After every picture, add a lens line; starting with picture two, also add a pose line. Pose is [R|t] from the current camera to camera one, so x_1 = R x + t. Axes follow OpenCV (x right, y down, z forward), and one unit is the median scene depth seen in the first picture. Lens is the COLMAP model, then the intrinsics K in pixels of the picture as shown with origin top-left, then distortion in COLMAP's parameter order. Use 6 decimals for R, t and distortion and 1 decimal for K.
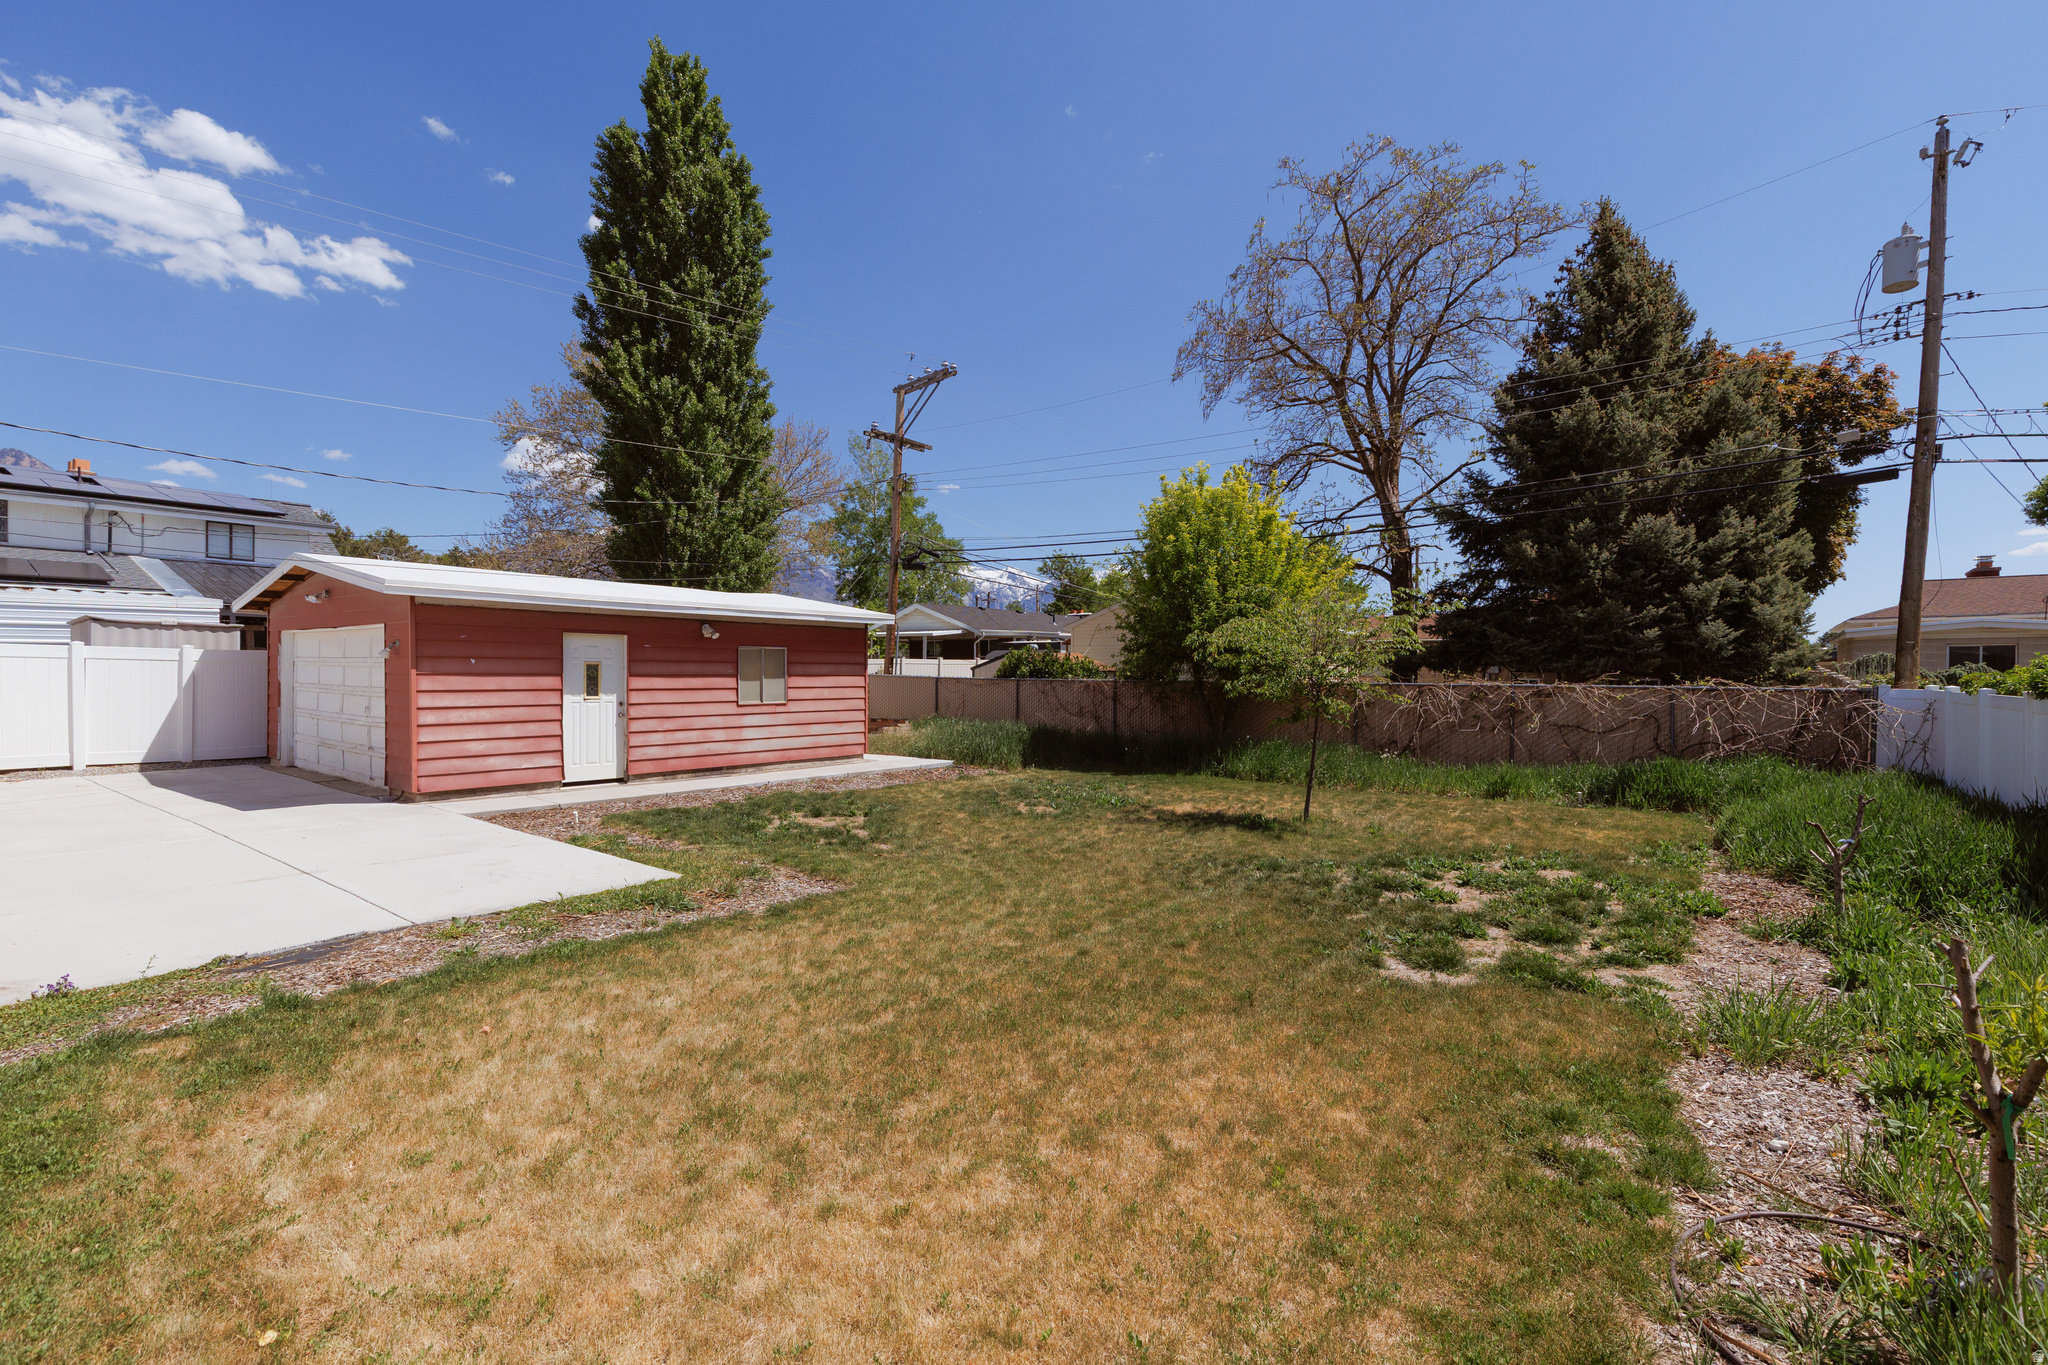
lens RADIAL K [[911.5, 0, 1058.2], [0, 911.5, 675.9], [0, 0, 1]] dist [0.005254, -0.000170]
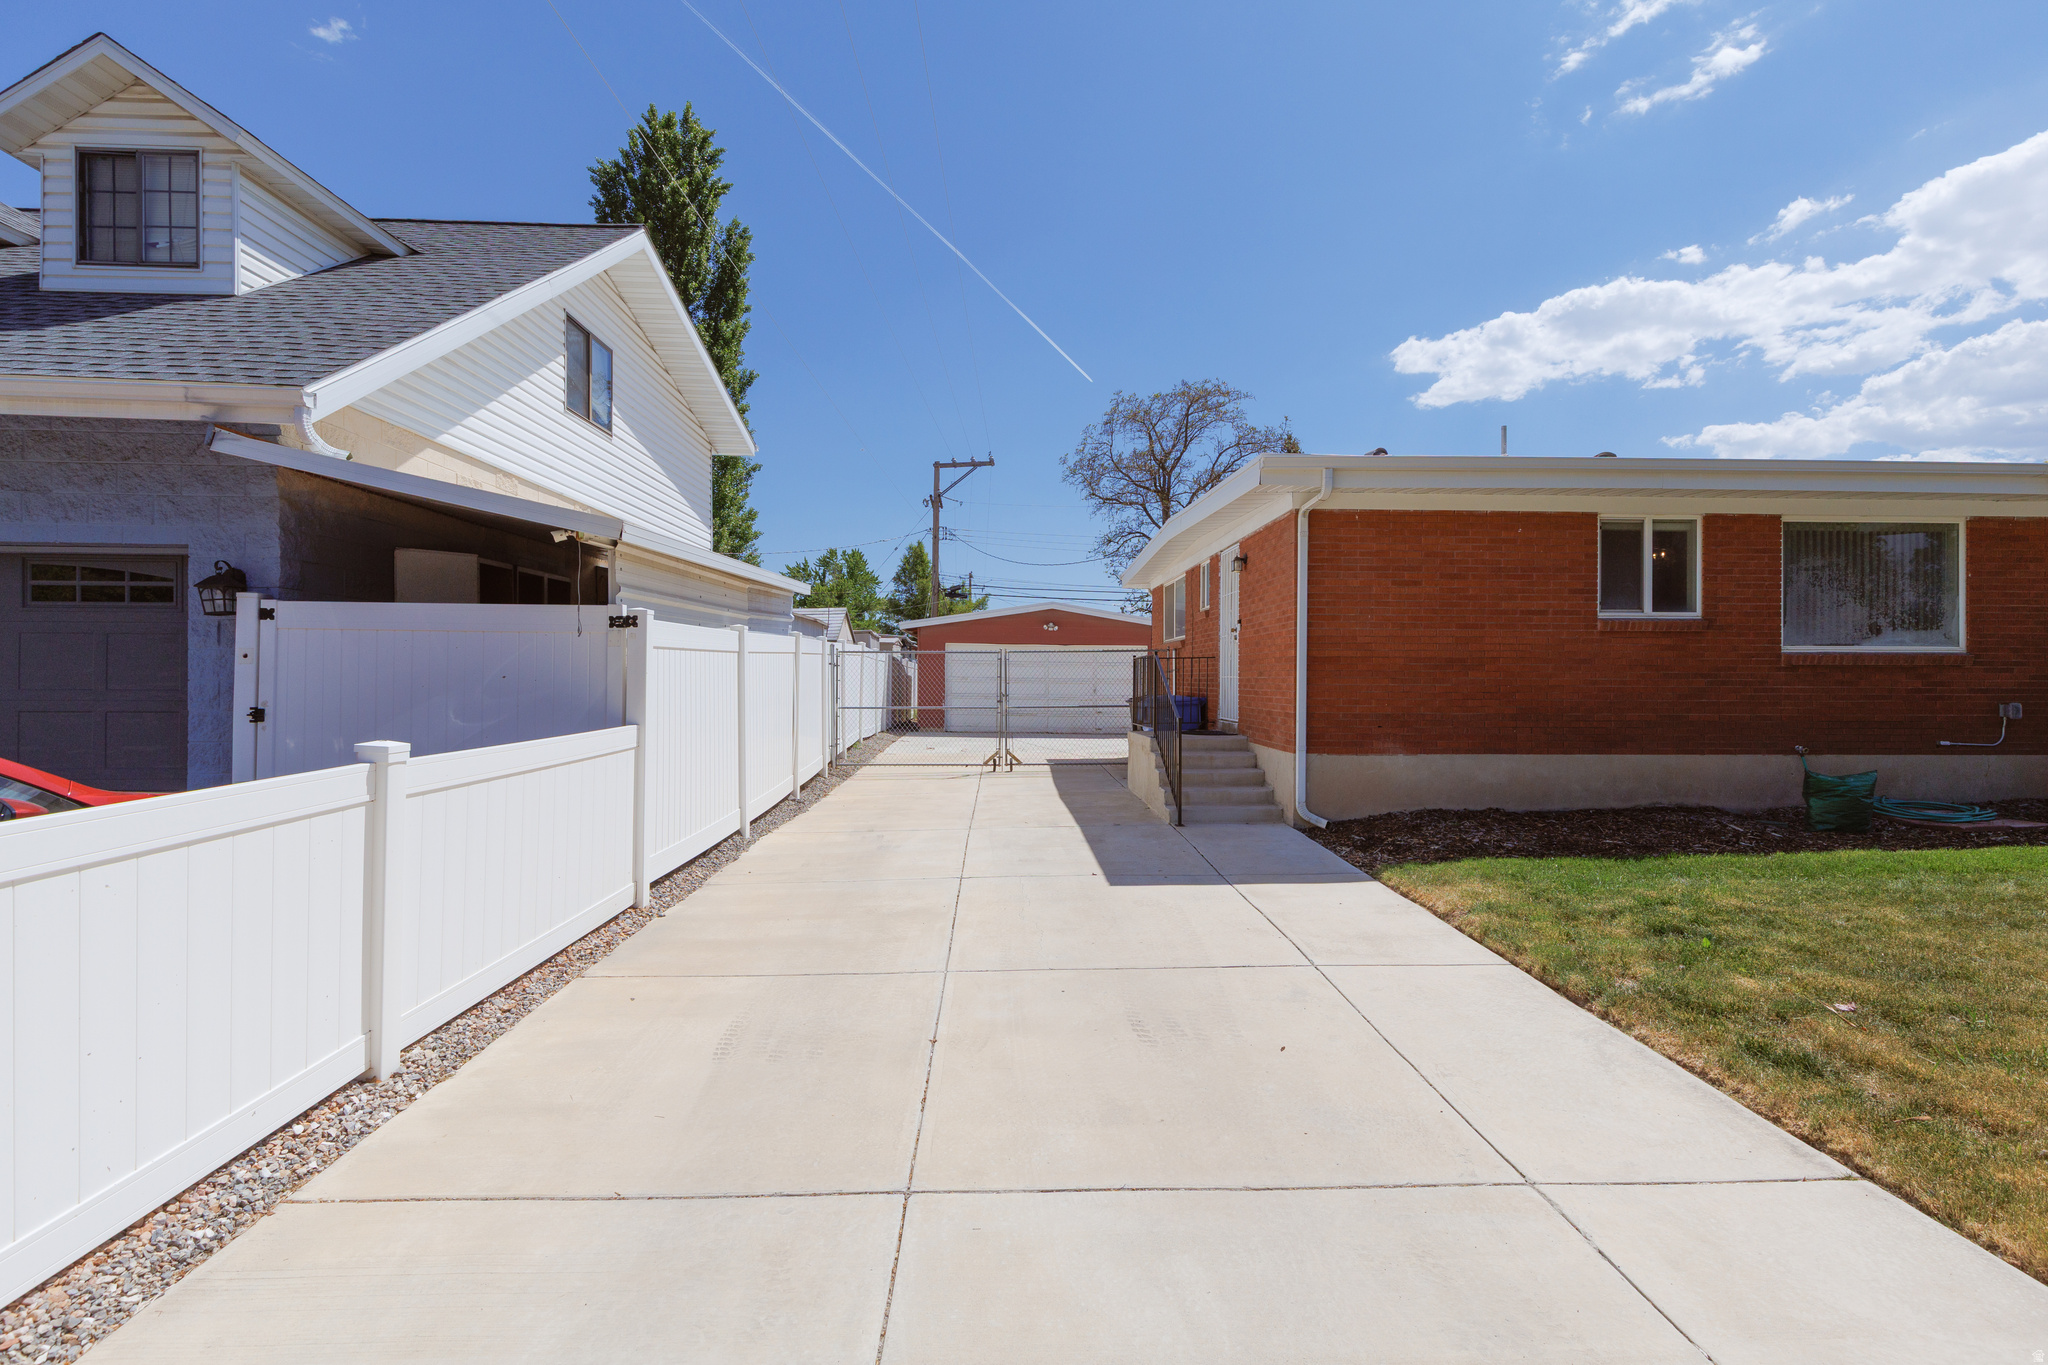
lens RADIAL K [[911.5, 0, 1028.0], [0, 911.5, 681.6], [0, 0, 1]] dist [0.005254, -0.000170]
pose [[0.784050, -0.006595, 0.620663, -0.828493], [0.000173, 0.999946, 0.010406, -0.002704], [-0.620698, -0.008052, 0.784008, -0.154115]]
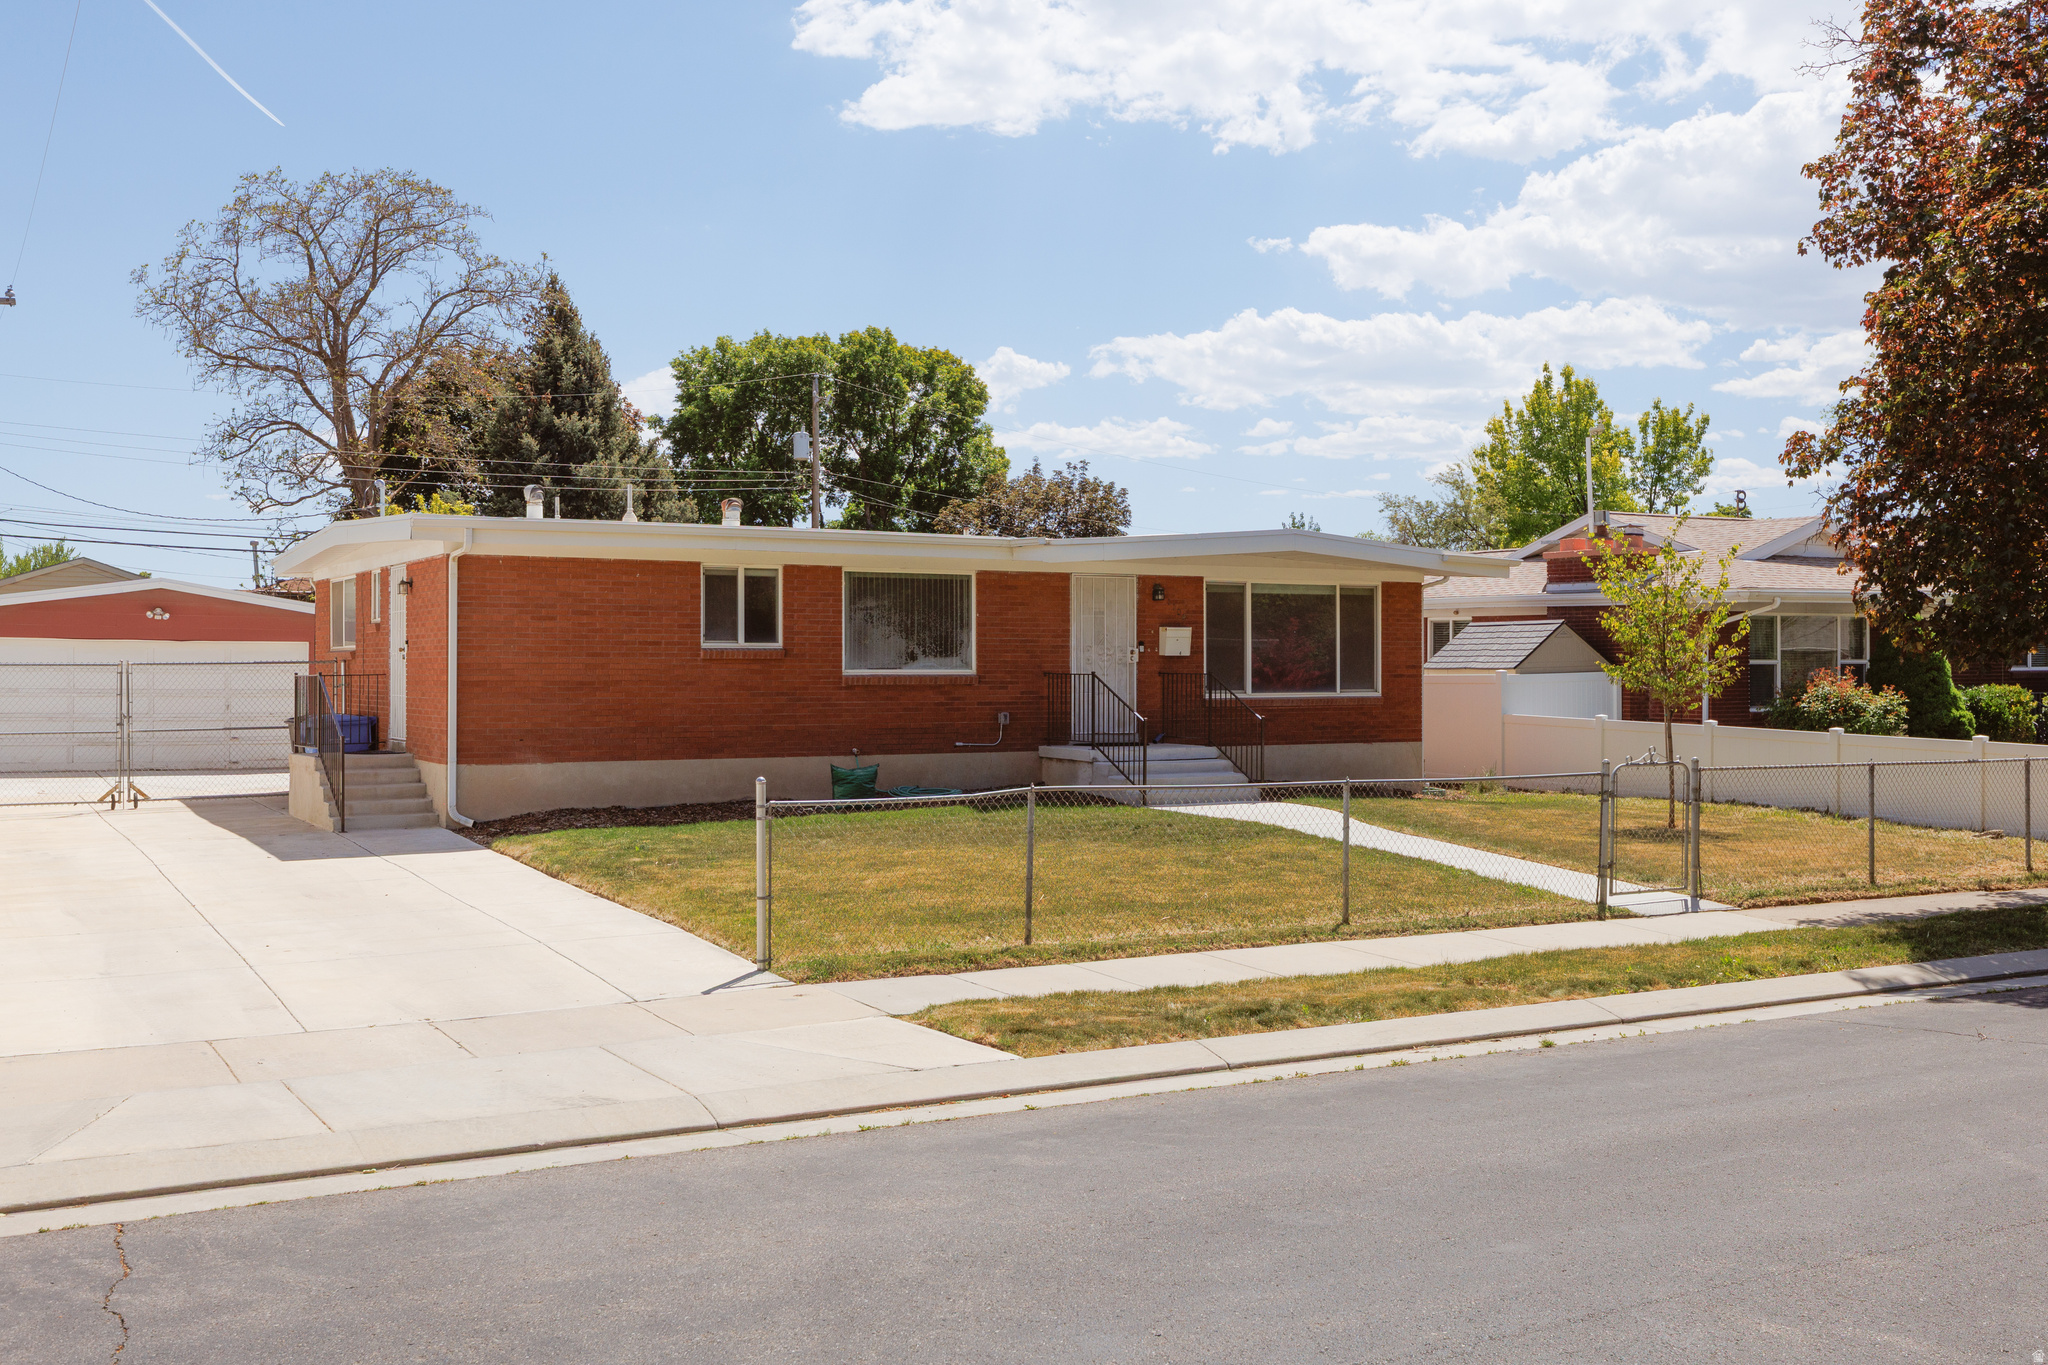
lens RADIAL K [[1968.9, 0, 971.6], [0, 1968.9, 653.5], [0, 0, 1]] dist [0.068443, 0.000000]
pose [[0.431278, -0.000776, 0.902219, -1.160149], [-0.000515, 0.999999, 0.001106, -0.018893], [-0.902219, -0.000942, 0.431277, -0.471907]]
